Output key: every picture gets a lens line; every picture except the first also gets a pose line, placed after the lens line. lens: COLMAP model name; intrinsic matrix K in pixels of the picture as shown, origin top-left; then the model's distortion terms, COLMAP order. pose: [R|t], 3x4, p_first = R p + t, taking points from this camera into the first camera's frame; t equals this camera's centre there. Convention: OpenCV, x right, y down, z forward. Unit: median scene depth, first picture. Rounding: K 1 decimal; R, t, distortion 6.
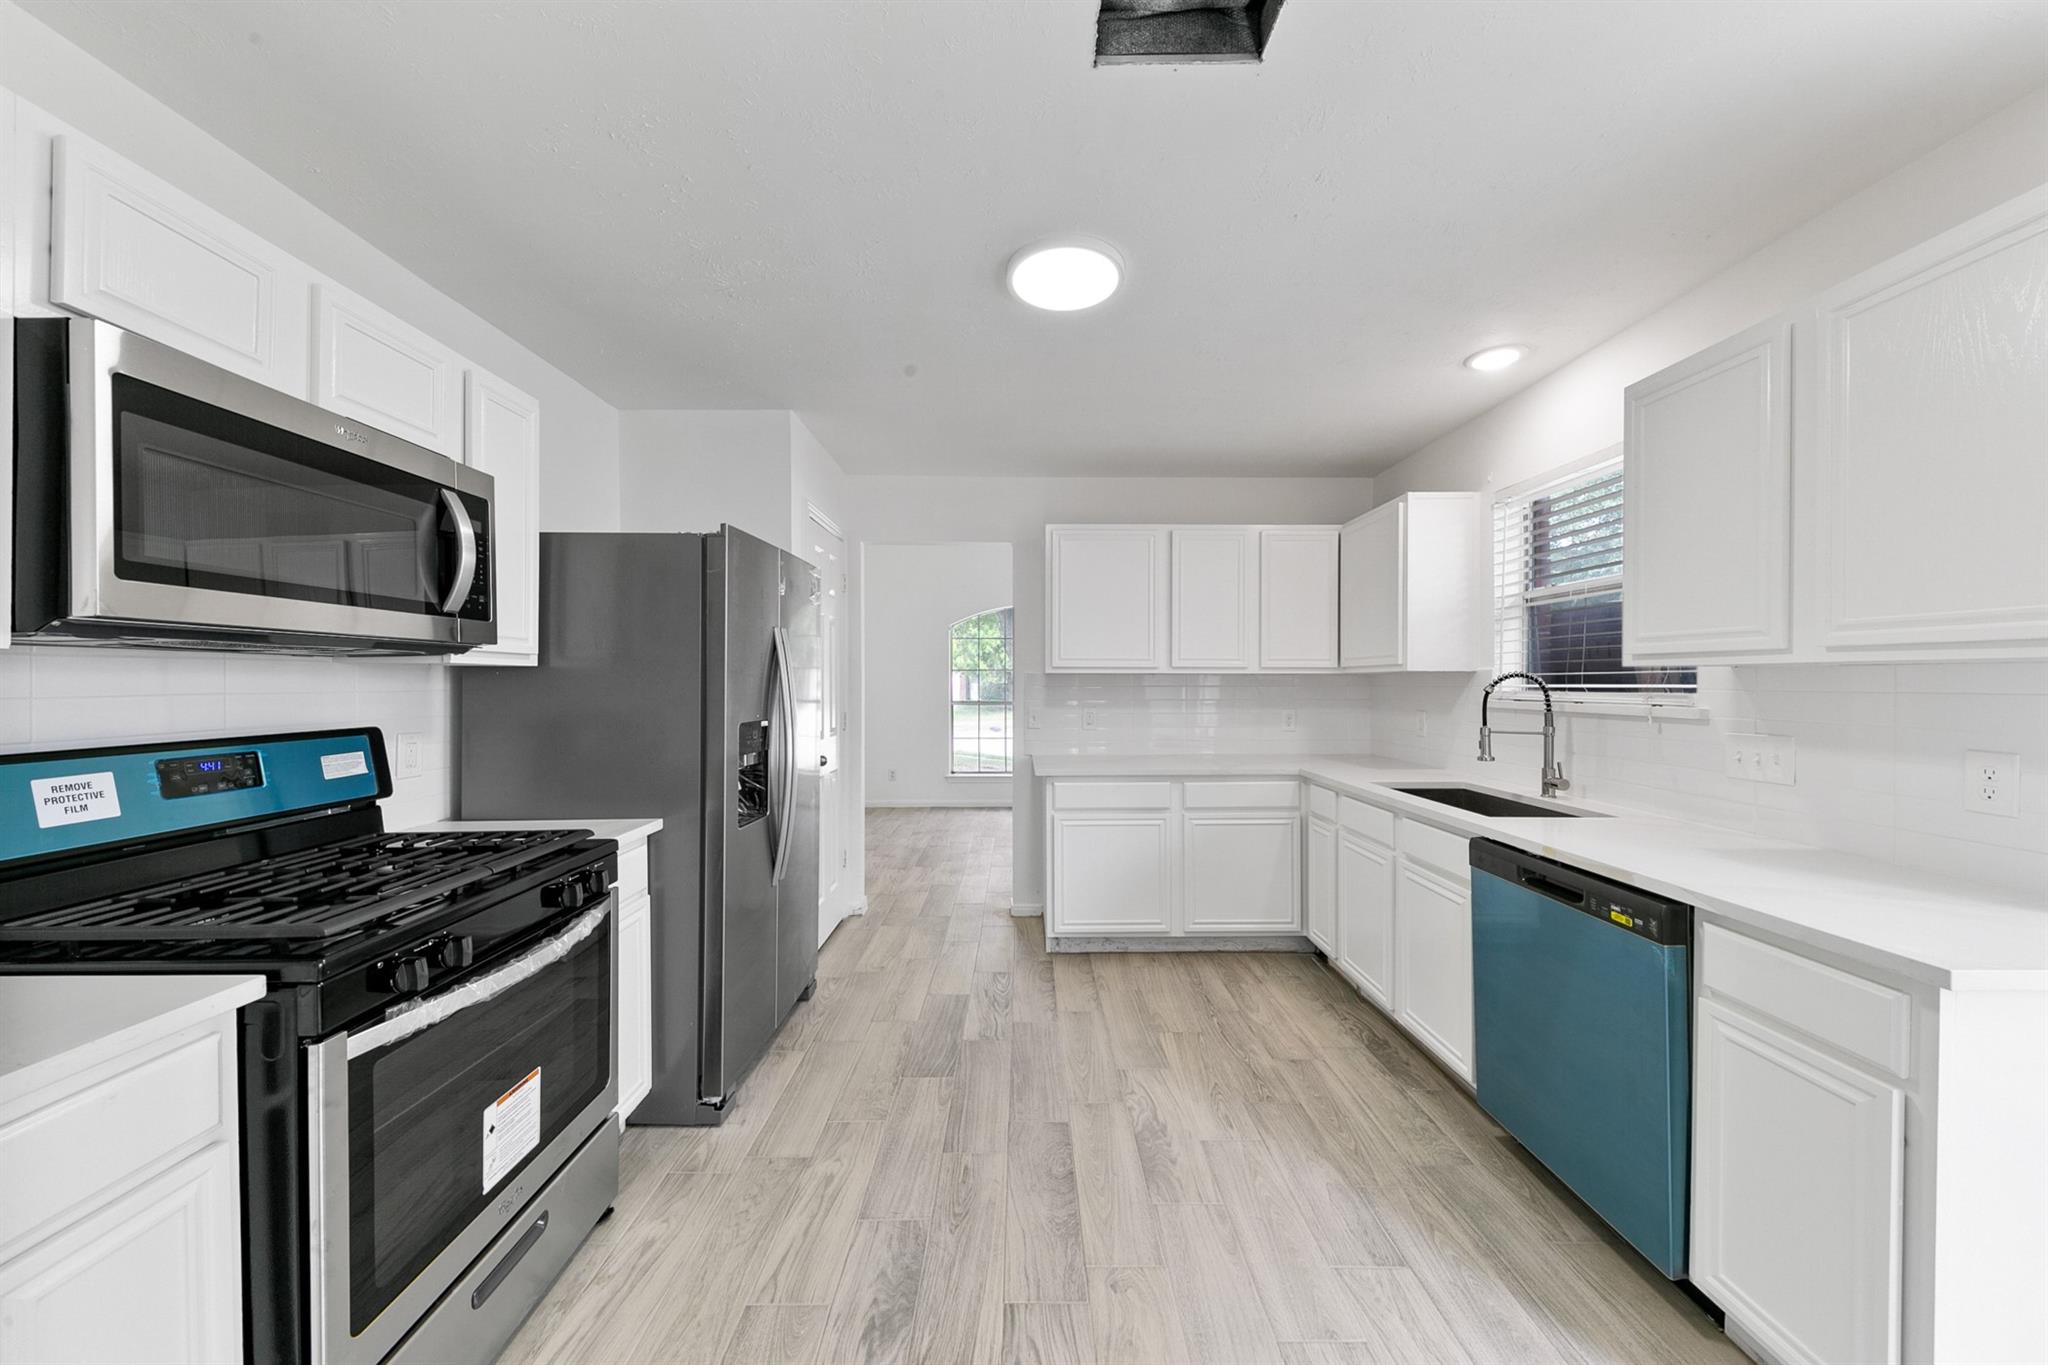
lens RADIAL K [[700.4, 0, 1025.7], [0, 700.4, 683.9], [0, 0, 1]] dist [0.013662, -0.006010]
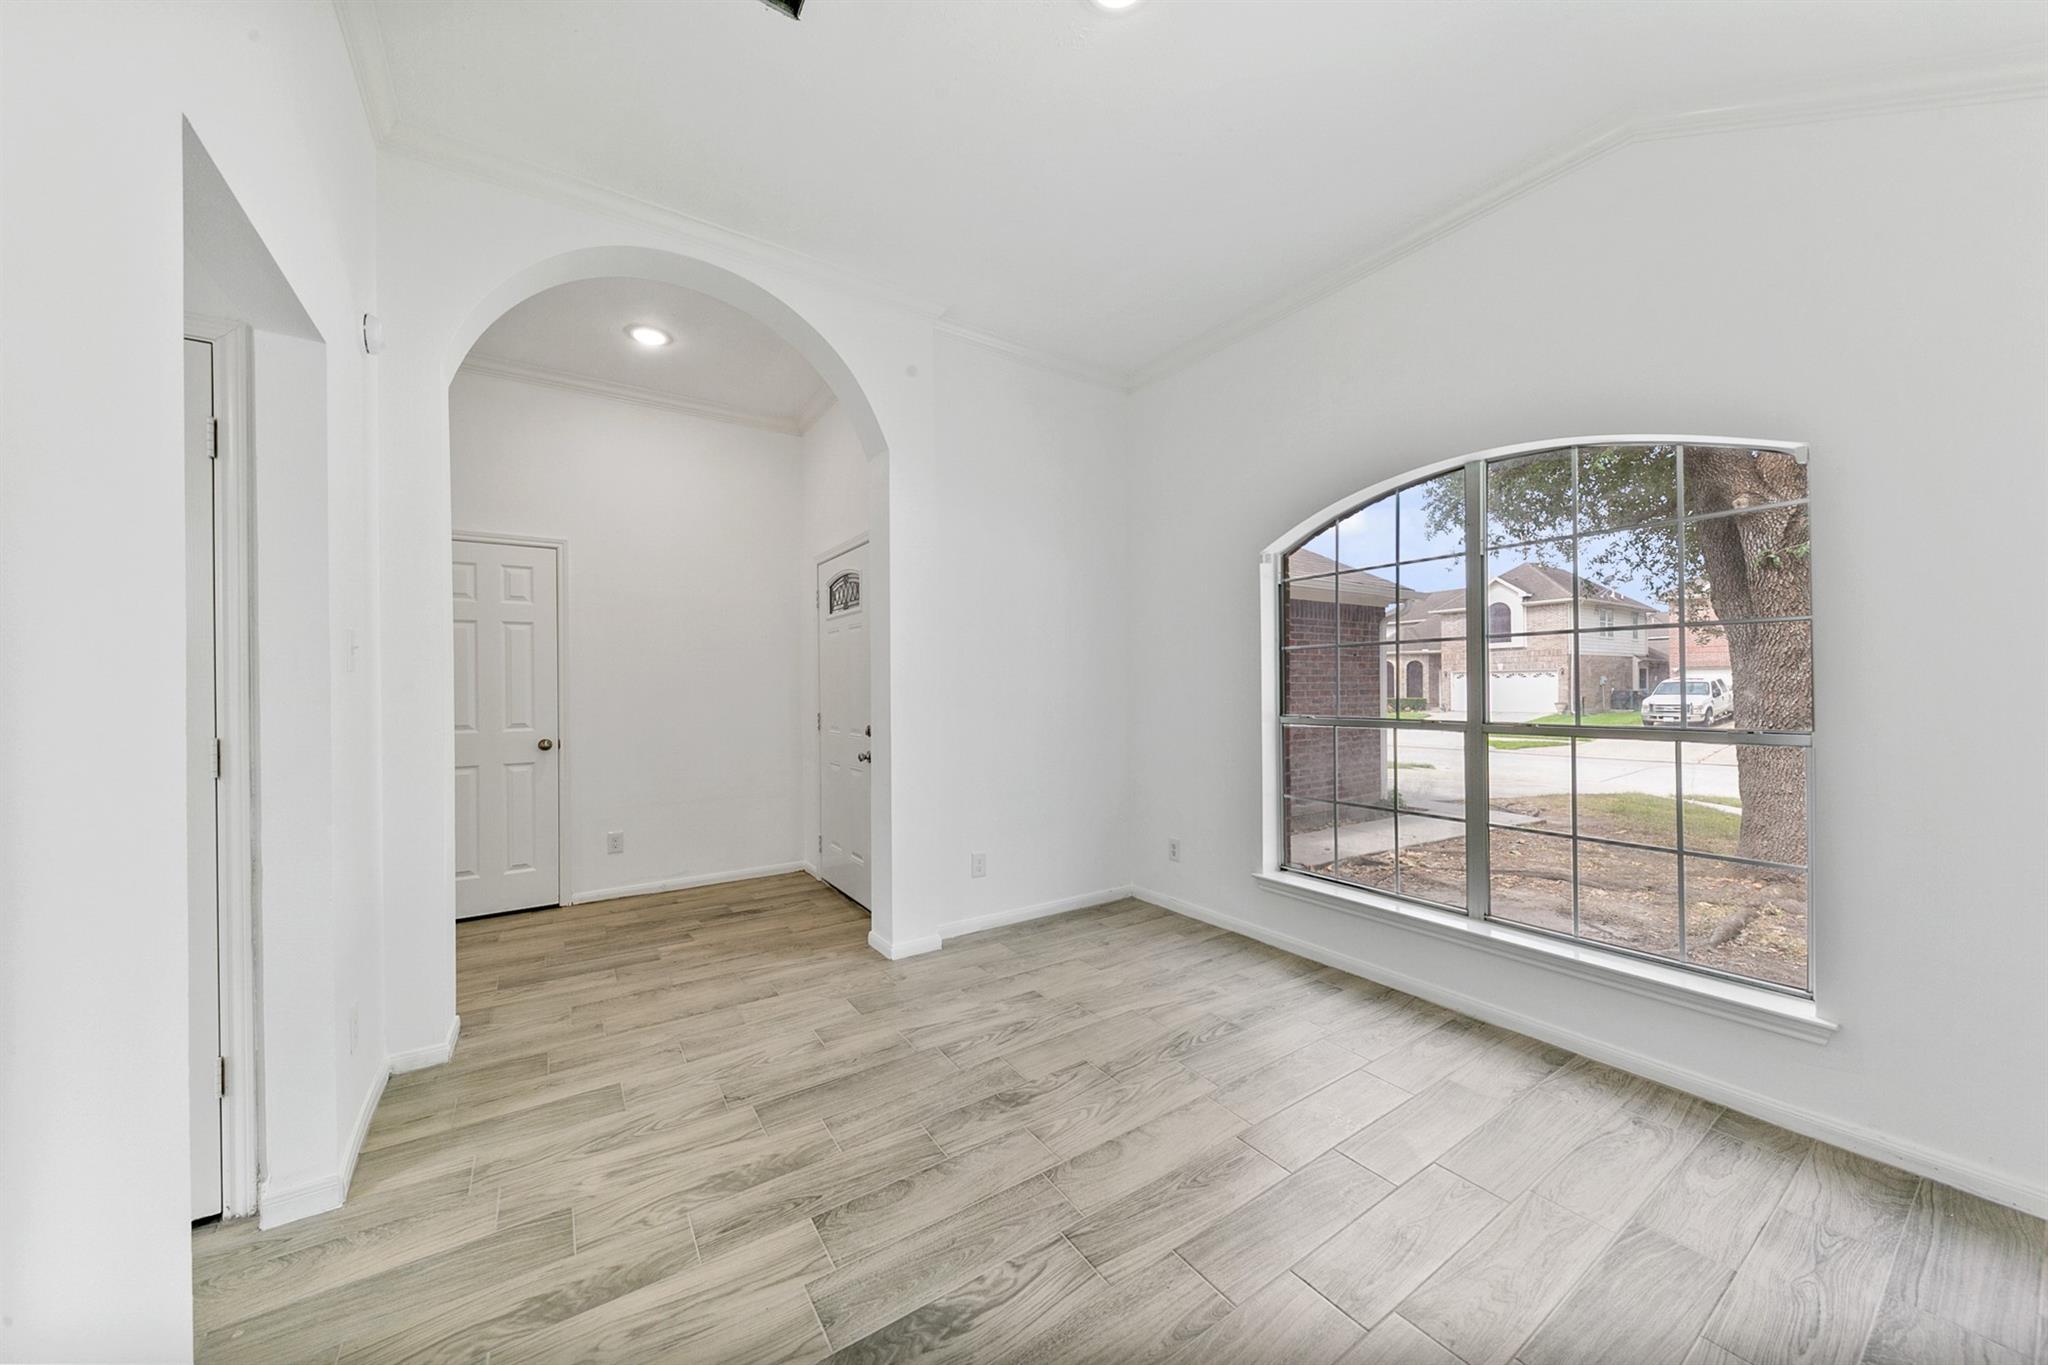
lens RADIAL K [[708.3, 0, 1030.0], [0, 708.3, 690.6], [0, 0, 1]] dist [0.006901, 0.000043]
pose [[0.548109, -0.001895, -0.836405, 0.701999], [0.006276, 0.999979, 0.001847, 0.023944], [0.836384, -0.006262, 0.548109, 2.194724]]
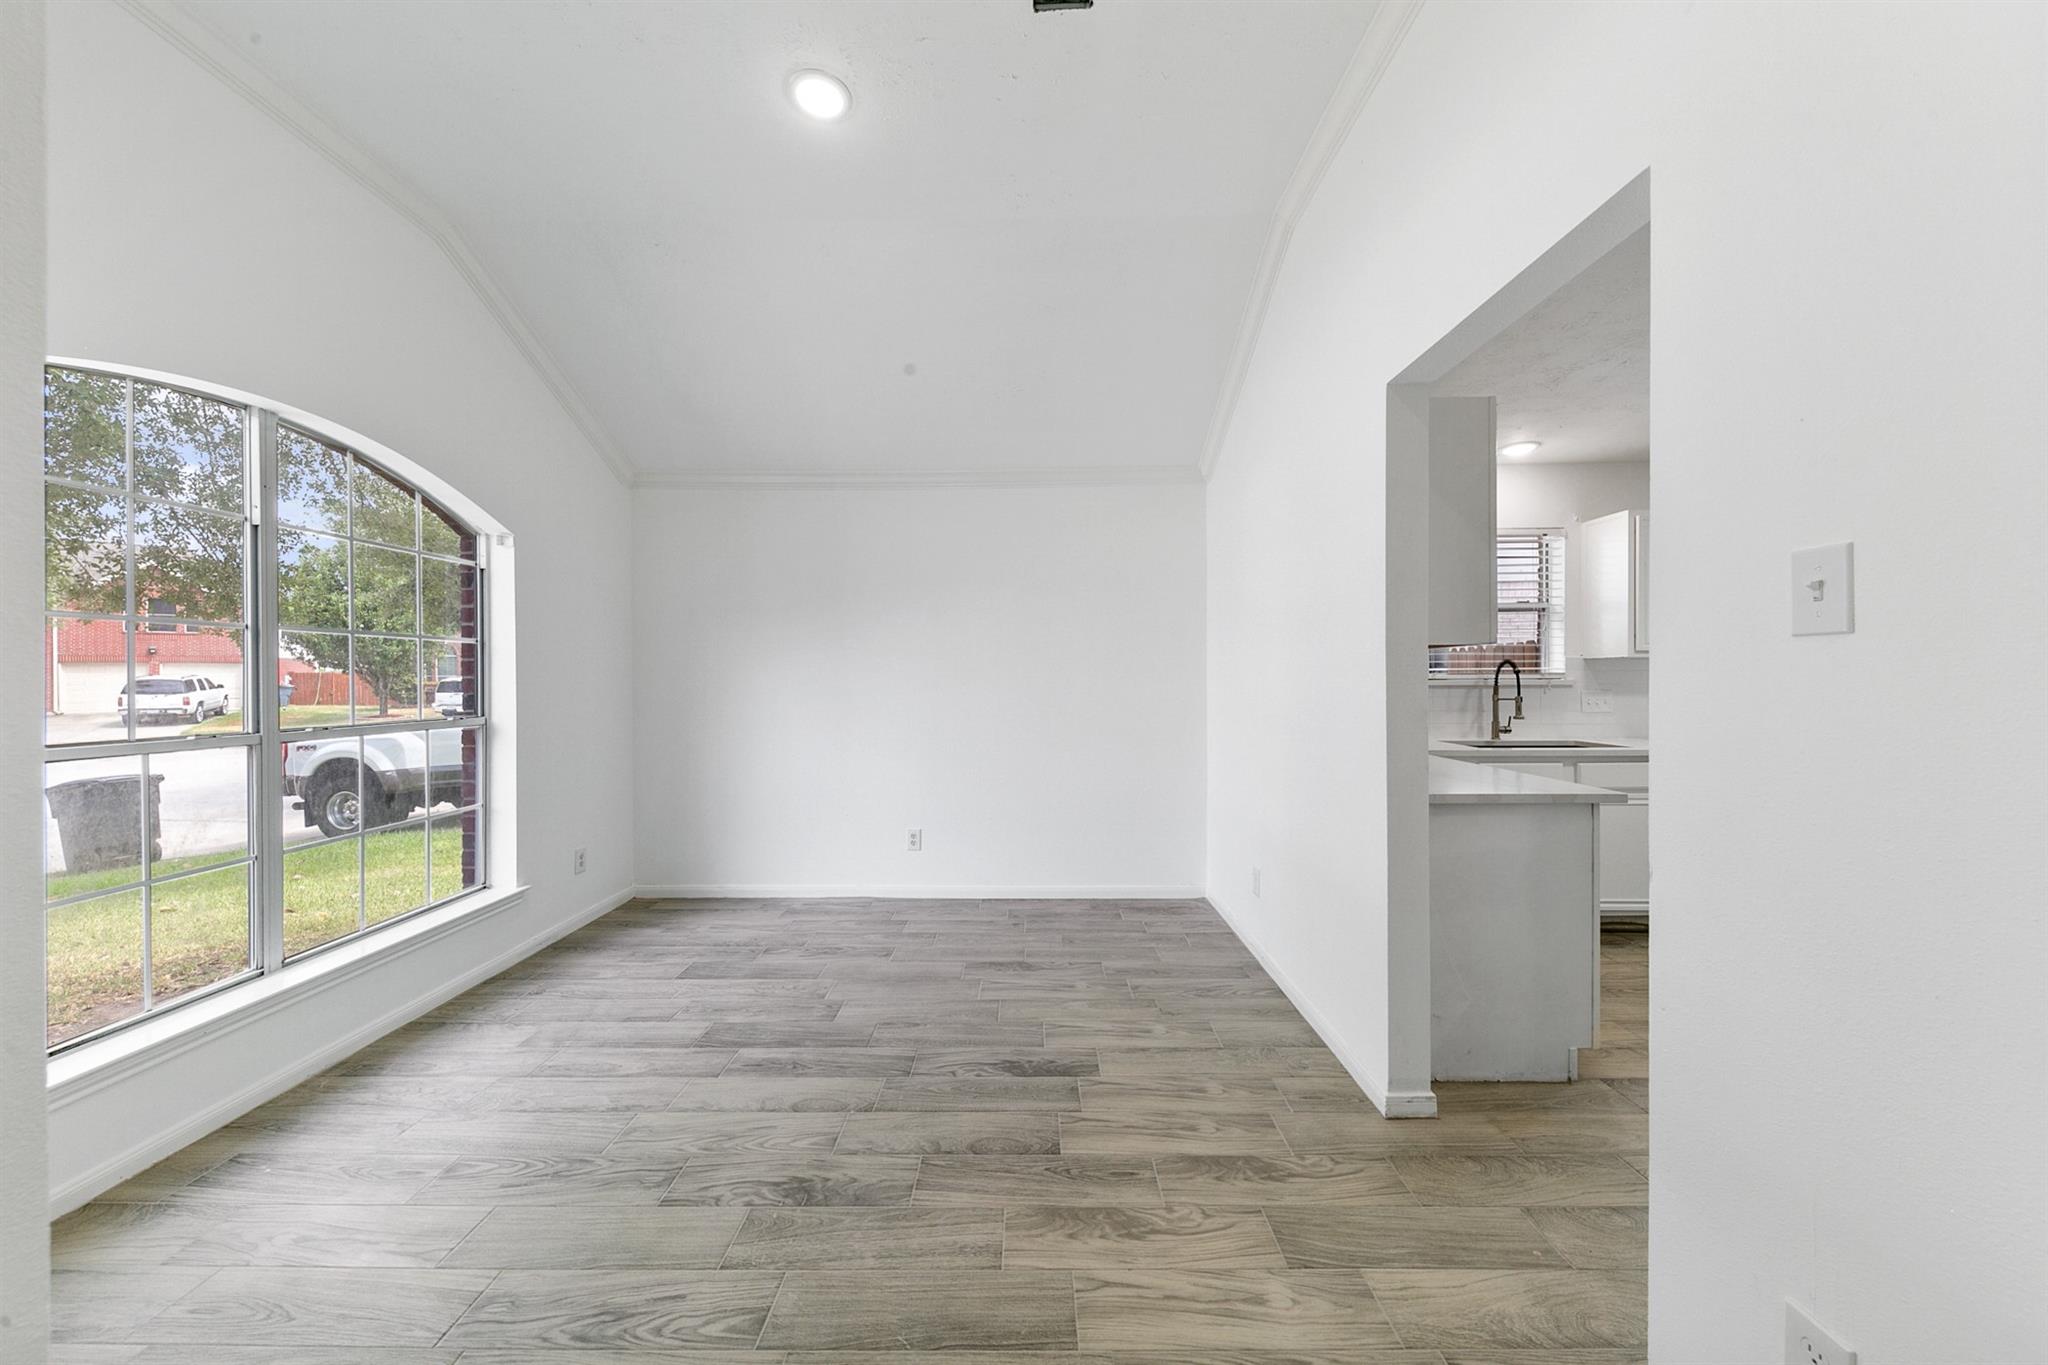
lens RADIAL K [[700.4, 0, 1025.7], [0, 700.4, 683.9], [0, 0, 1]] dist [0.013662, -0.006010]
pose [[0.022203, -0.011089, 0.999692, -1.023956], [0.008449, 0.999905, 0.010904, 0.017474], [-0.999718, 0.008205, 0.022295, 2.449649]]
